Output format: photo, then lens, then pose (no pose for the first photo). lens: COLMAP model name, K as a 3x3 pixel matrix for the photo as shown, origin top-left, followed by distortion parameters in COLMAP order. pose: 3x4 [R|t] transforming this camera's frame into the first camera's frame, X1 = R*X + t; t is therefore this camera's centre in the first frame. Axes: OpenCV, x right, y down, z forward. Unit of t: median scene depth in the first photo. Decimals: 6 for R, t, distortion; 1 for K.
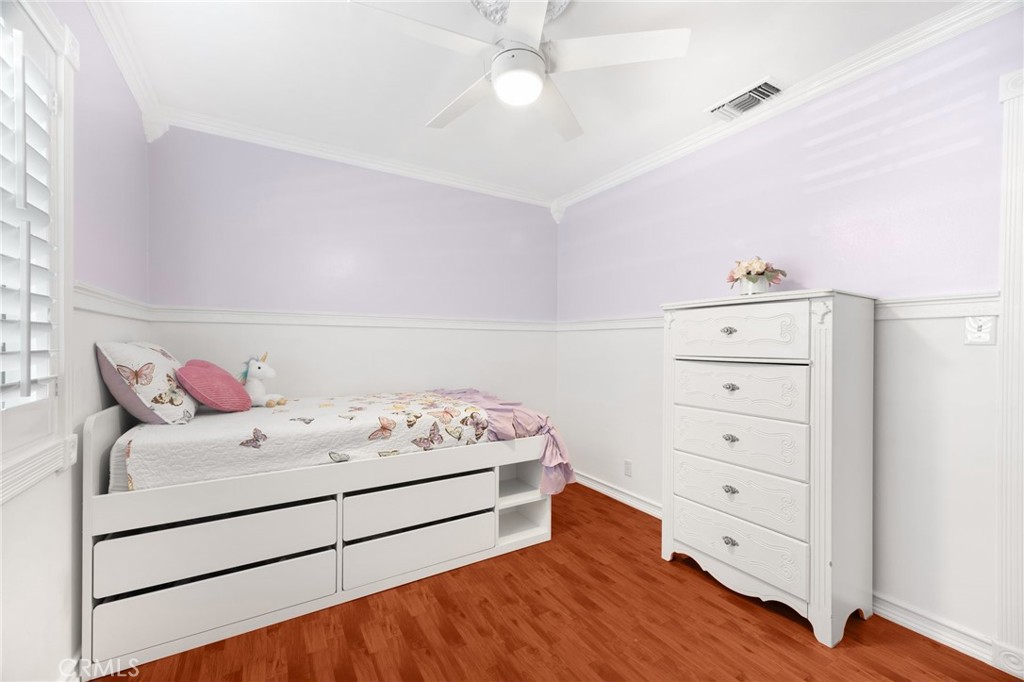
lens RADIAL K [[400.2, 0, 520.8], [0, 400.2, 344.7], [0, 0, 1]] dist [0.006243, -0.000721]
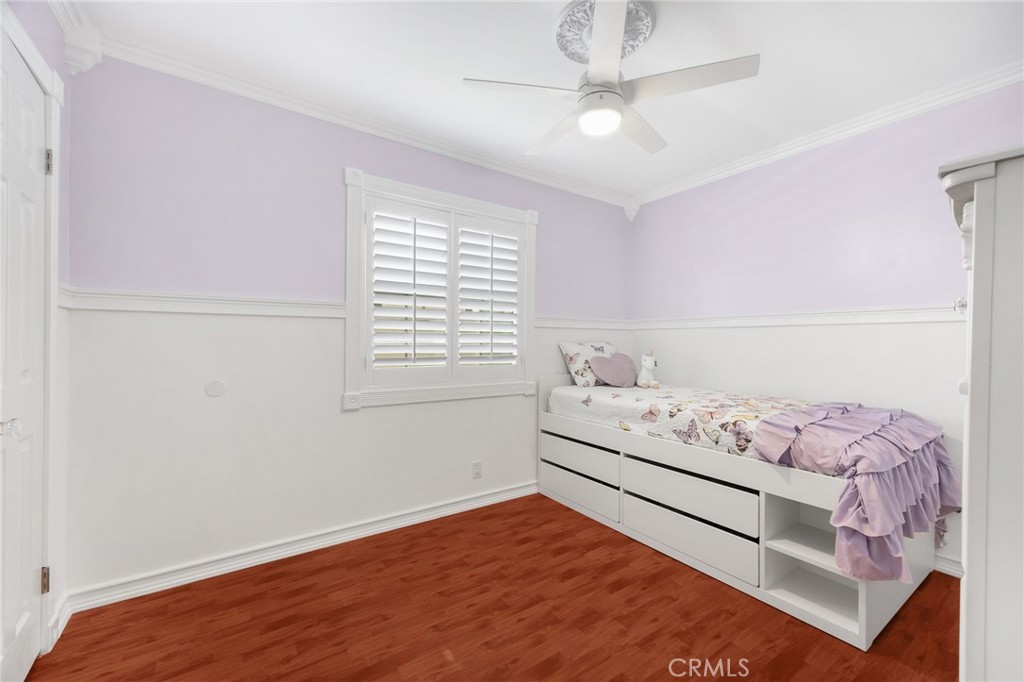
lens RADIAL K [[400.2, 0, 520.9], [0, 400.2, 342.1], [0, 0, 1]] dist [0.006243, -0.000721]
pose [[0.094897, -0.005568, -0.995472, 0.812017], [-0.006927, 0.999956, -0.006254, 0.005676], [0.995463, 0.007489, 0.094854, 0.483945]]
